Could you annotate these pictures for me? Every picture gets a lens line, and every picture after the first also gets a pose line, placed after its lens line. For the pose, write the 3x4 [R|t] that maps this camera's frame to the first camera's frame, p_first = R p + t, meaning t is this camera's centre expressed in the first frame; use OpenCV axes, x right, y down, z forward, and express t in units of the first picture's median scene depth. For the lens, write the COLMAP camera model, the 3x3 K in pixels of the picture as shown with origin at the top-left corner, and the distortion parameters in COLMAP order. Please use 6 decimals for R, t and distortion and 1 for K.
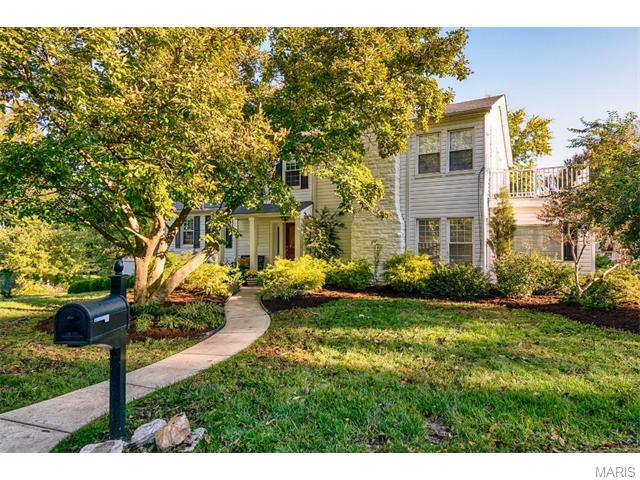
lens RADIAL K [[358.6, 0, 320.8], [0, 358.6, 242.4], [0, 0, 1]] dist [0.000241, 0.000009]
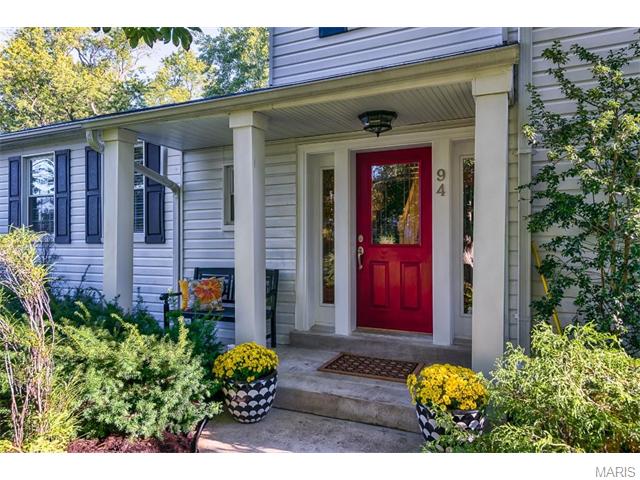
lens RADIAL K [[431.3, 0, 319.2], [0, 431.3, 239.3], [0, 0, 1]] dist [0.000429, -0.000187]
pose [[0.996829, 0.001912, 0.079556, -0.176581], [-0.002149, 0.999993, 0.002902, 0.015524], [-0.079550, -0.003064, 0.996826, 0.758672]]
